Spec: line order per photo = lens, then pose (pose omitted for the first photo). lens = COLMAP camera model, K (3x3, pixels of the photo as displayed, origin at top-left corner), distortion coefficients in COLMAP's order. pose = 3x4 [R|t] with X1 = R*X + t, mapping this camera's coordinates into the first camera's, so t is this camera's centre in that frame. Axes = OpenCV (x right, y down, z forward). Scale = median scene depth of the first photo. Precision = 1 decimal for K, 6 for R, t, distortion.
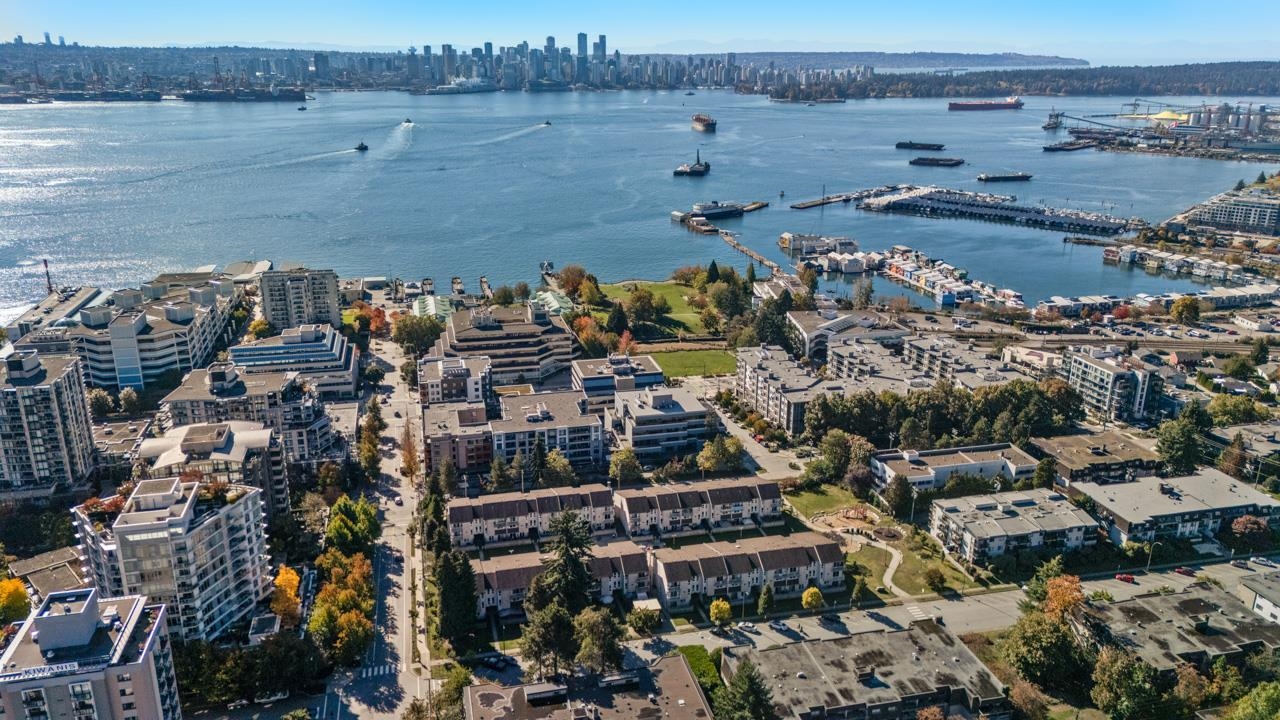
lens RADIAL K [[930.9, 0, 640.0], [0, 930.9, 360.0], [0, 0, 1]] dist [0.087729, -0.104807]
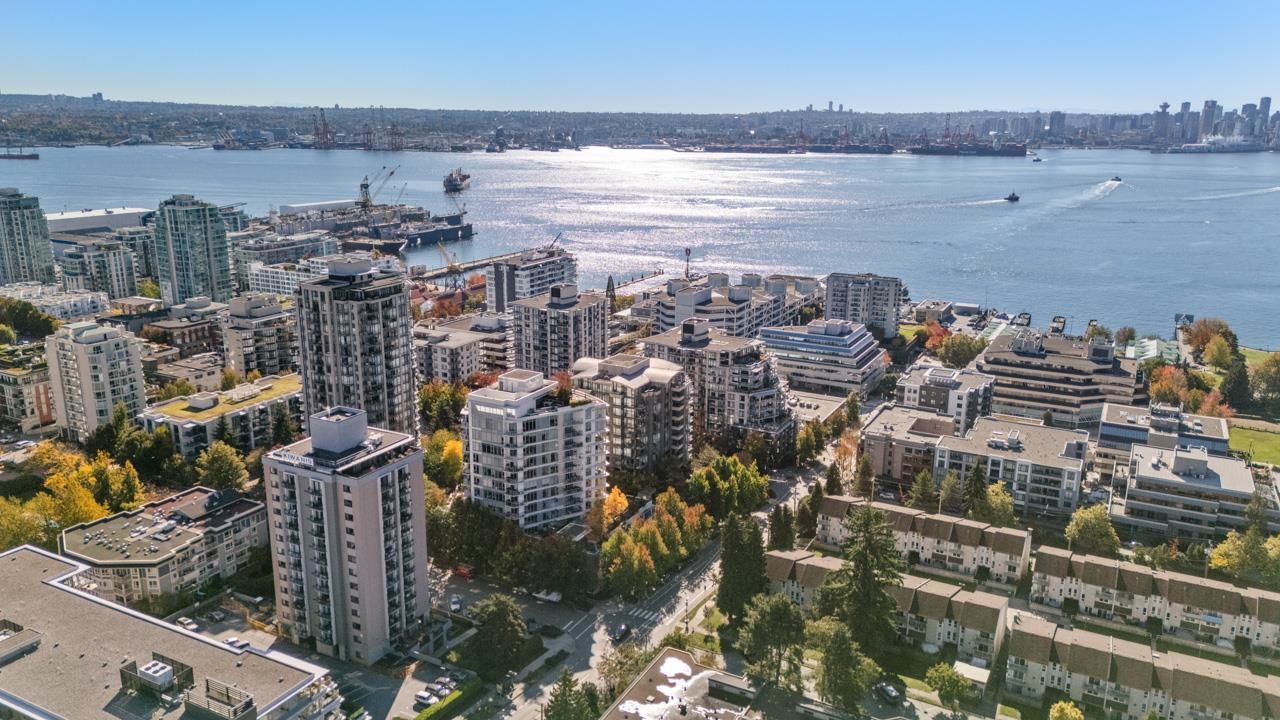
lens RADIAL K [[930.9, 0, 640.0], [0, 930.9, 360.0], [0, 0, 1]] dist [0.087729, -0.104807]
pose [[0.743209, 0.169726, -0.647173, 0.173158], [-0.211005, 0.977385, 0.014009, 0.043956], [0.634915, 0.126145, 0.762214, 0.156821]]
